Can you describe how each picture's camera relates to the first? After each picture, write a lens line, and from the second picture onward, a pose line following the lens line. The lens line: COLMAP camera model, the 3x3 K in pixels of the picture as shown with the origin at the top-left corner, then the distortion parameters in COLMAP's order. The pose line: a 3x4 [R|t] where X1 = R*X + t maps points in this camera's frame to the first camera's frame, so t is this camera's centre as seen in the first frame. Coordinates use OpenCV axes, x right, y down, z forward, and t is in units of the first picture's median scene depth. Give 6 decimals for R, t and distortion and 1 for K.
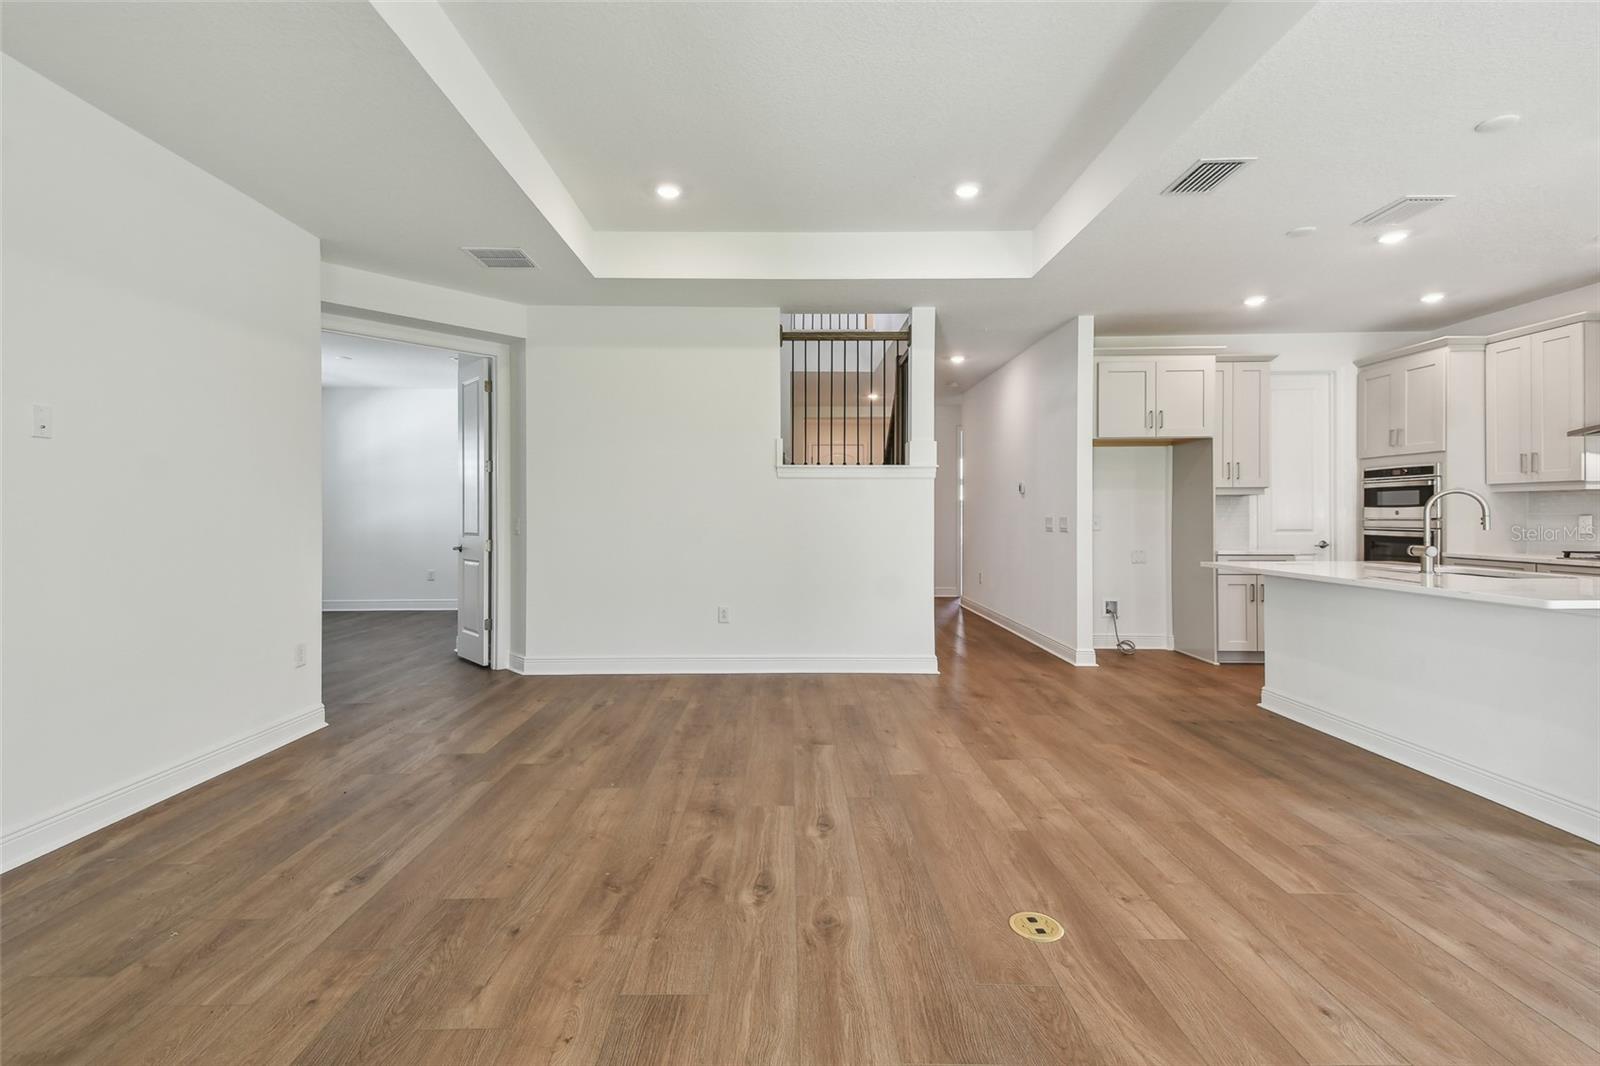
lens RADIAL K [[719.6, 0, 784.1], [0, 719.6, 519.8], [0, 0, 1]] dist [0.052090, -0.020576]
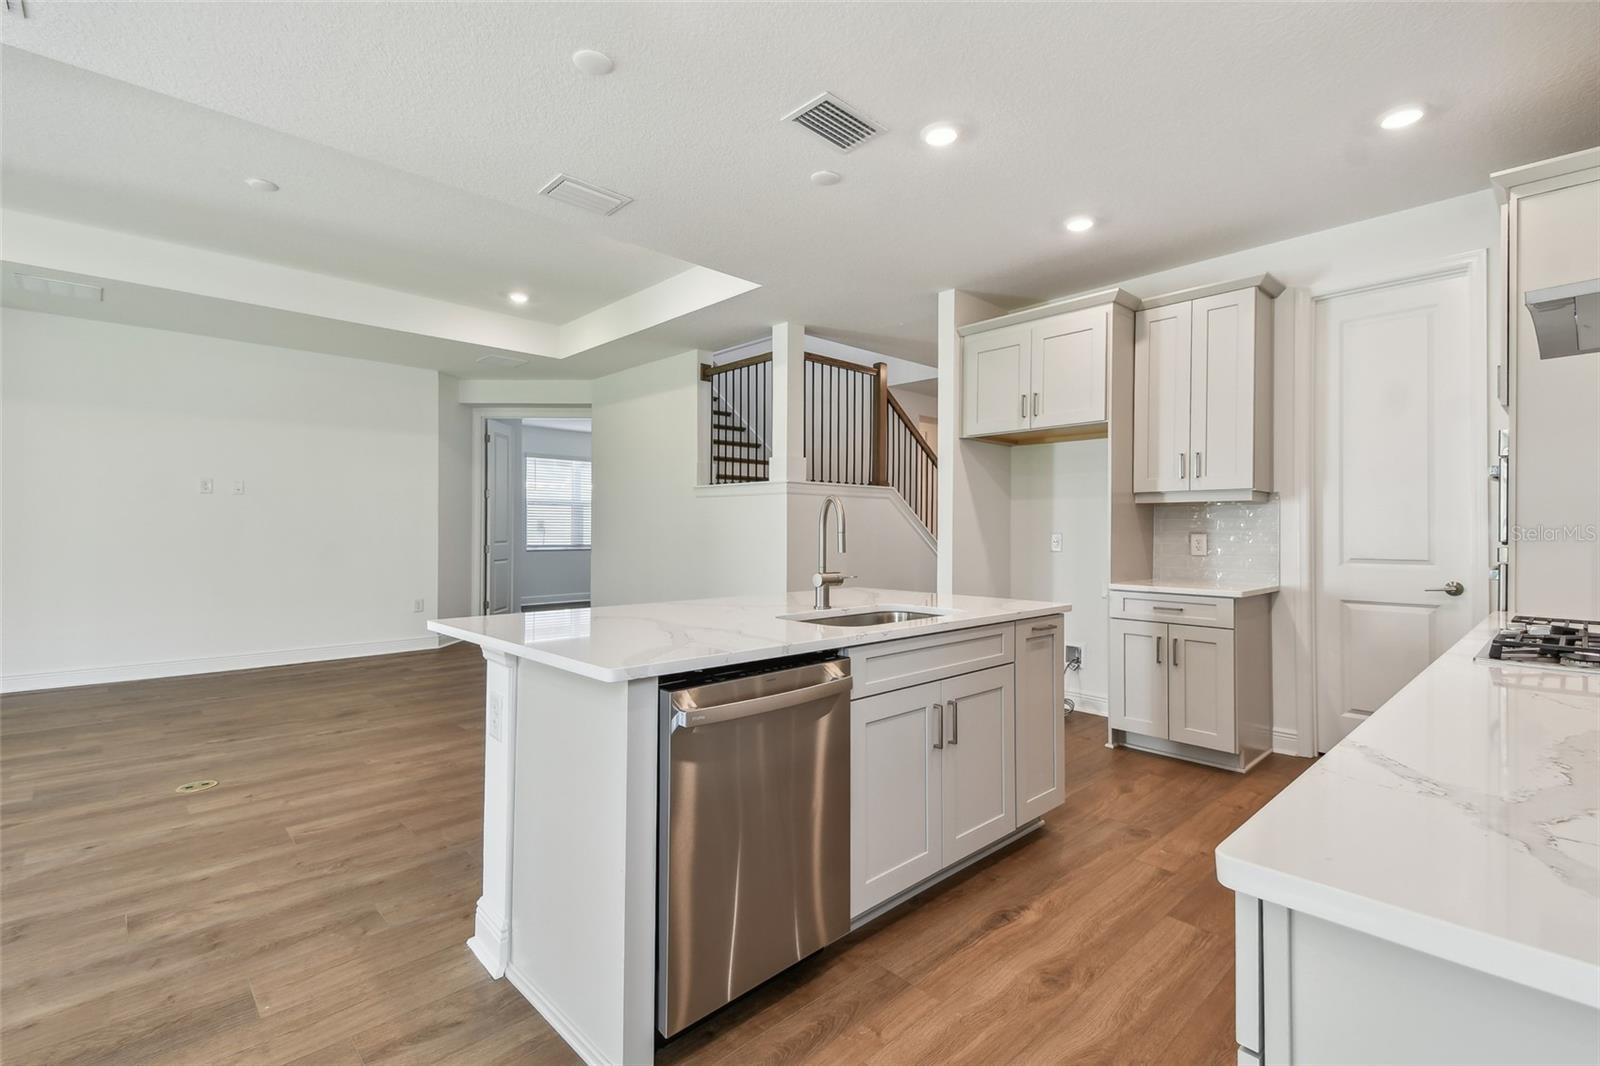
lens RADIAL K [[719.6, 0, 794.9], [0, 719.6, 527.1], [0, 0, 1]] dist [0.052090, -0.020576]
pose [[0.688813, 0.002017, -0.724936, 1.227328], [-0.011199, 0.999906, -0.007859, -0.003523], [0.724852, 0.013532, 0.688771, 0.425043]]
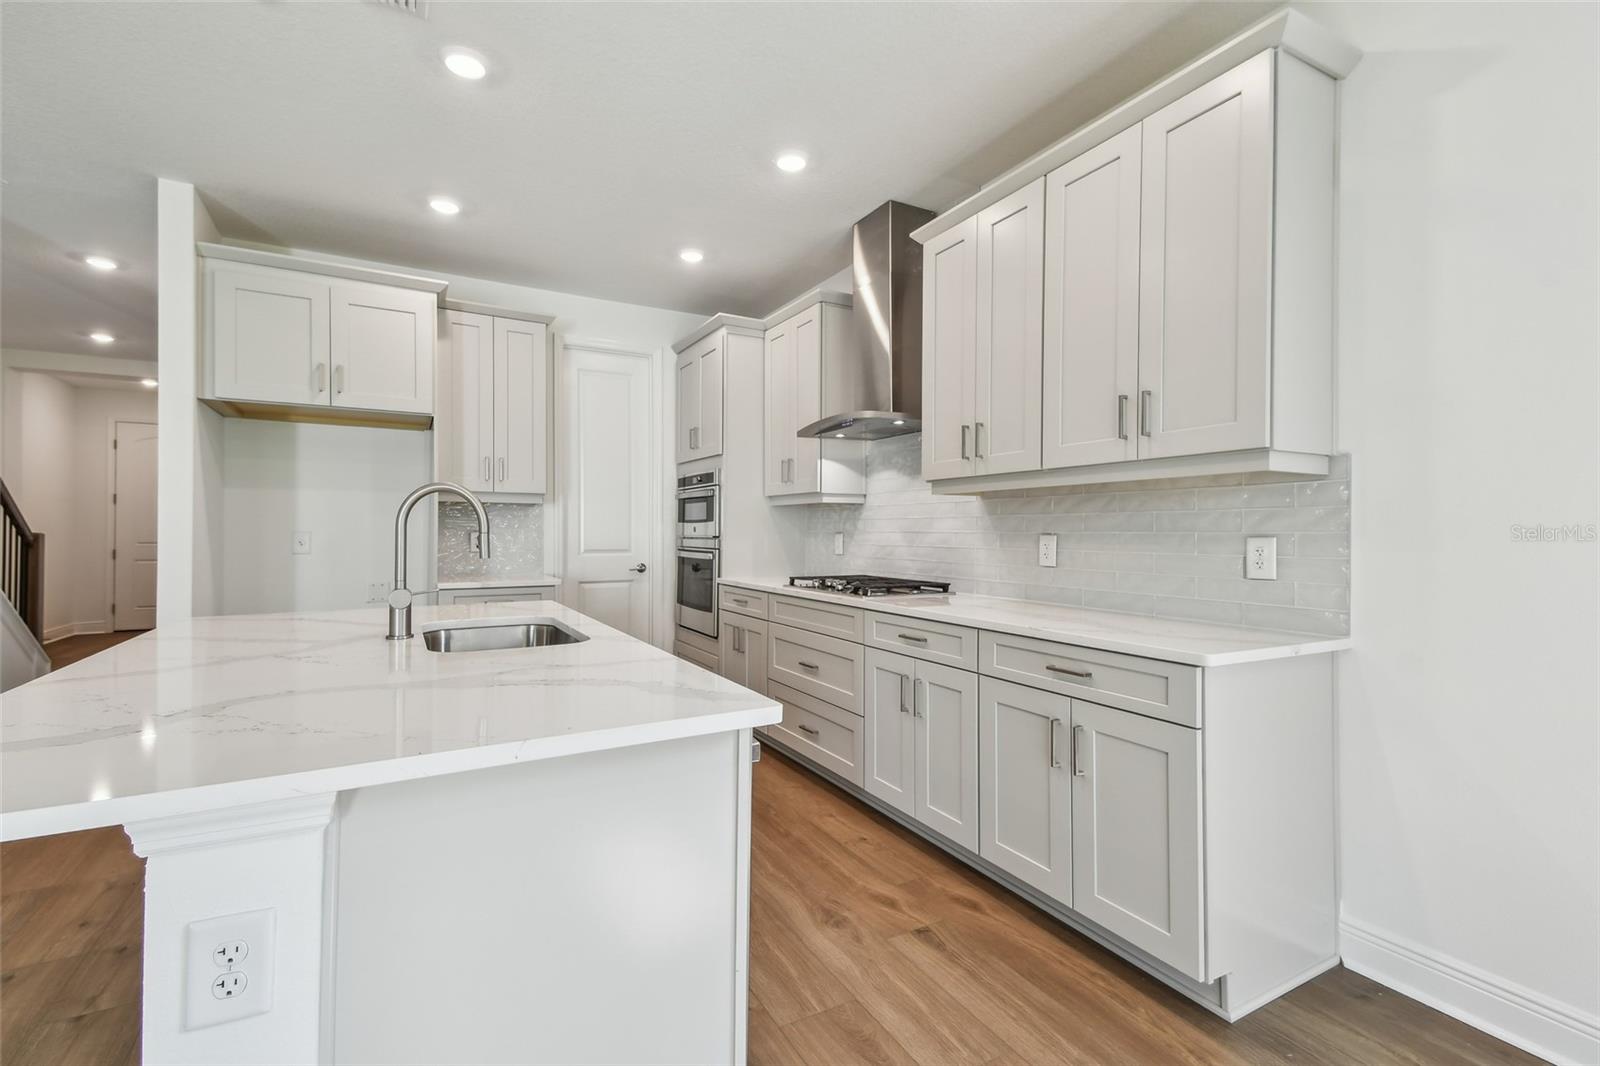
lens RADIAL K [[719.6, 0, 791.8], [0, 719.6, 530.2], [0, 0, 1]] dist [0.052090, -0.020576]
pose [[0.877112, 0.006992, 0.480235, 0.770112], [-0.002305, 0.999944, -0.010349, -0.000970], [-0.480280, 0.007970, 0.877079, 0.352712]]
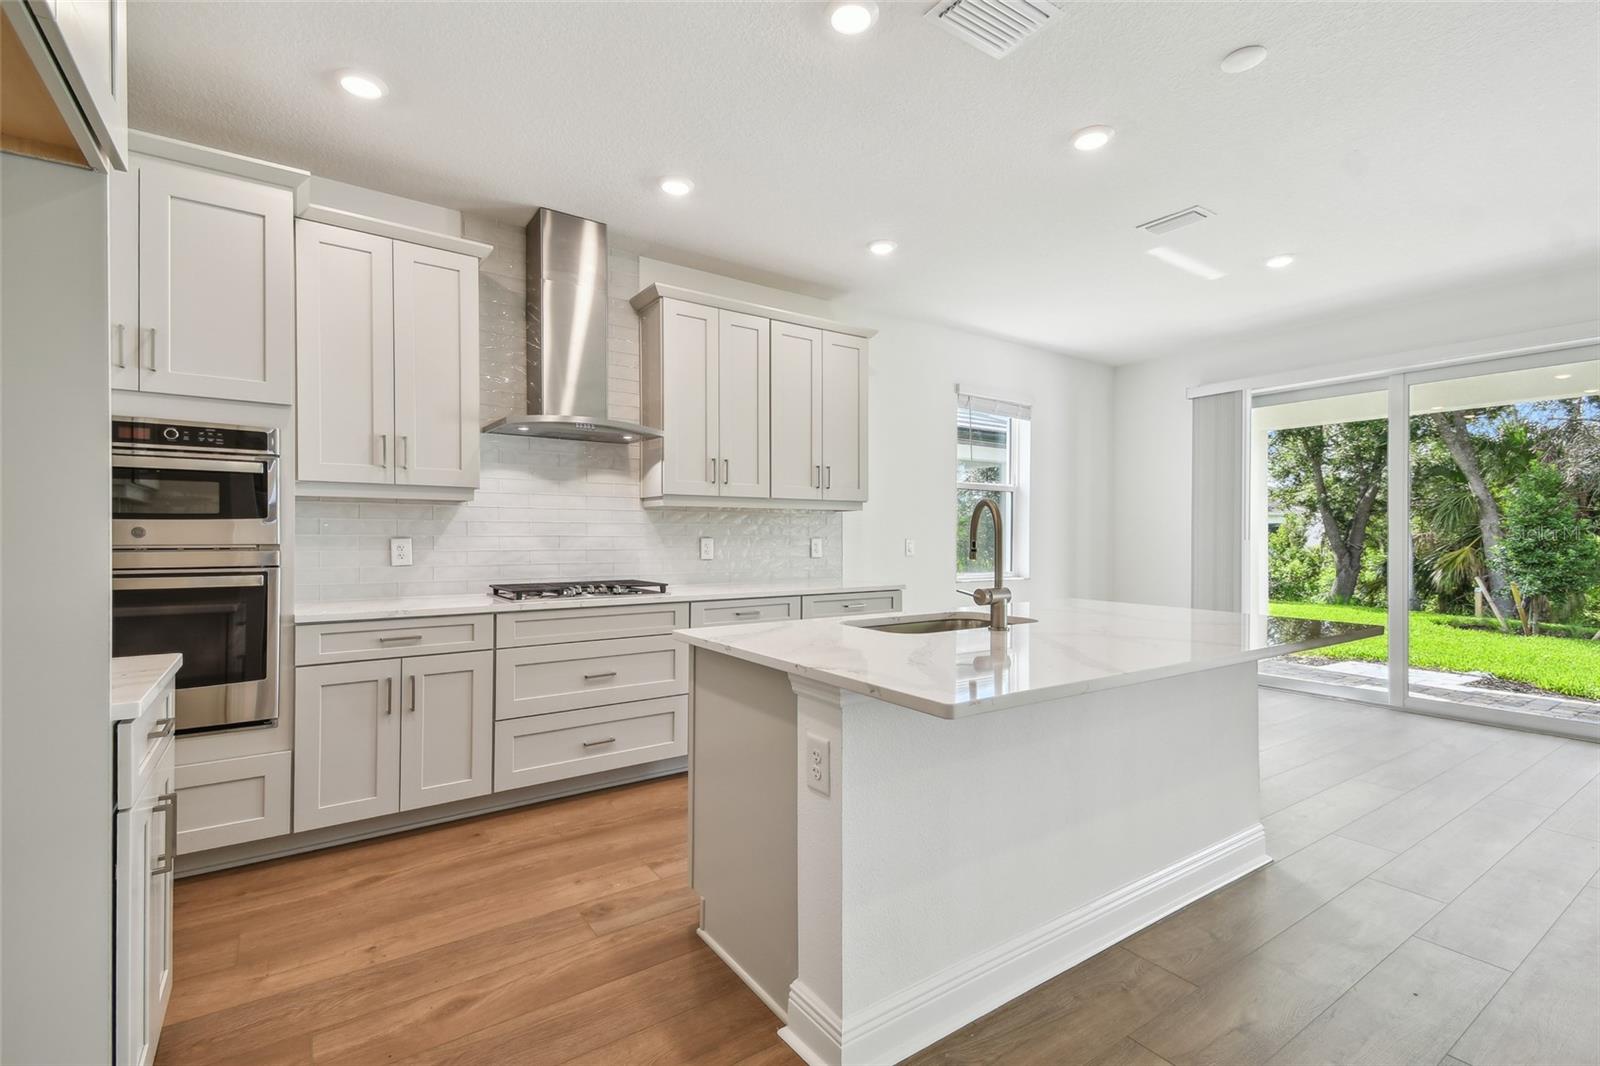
lens RADIAL K [[719.6, 0, 803.3], [0, 719.6, 538.7], [0, 0, 1]] dist [0.052090, -0.020576]
pose [[-0.576376, -0.002042, 0.817182, 0.412282], [0.005267, 0.999967, 0.006213, -0.009276], [-0.817168, 0.007885, -0.576346, 1.326513]]
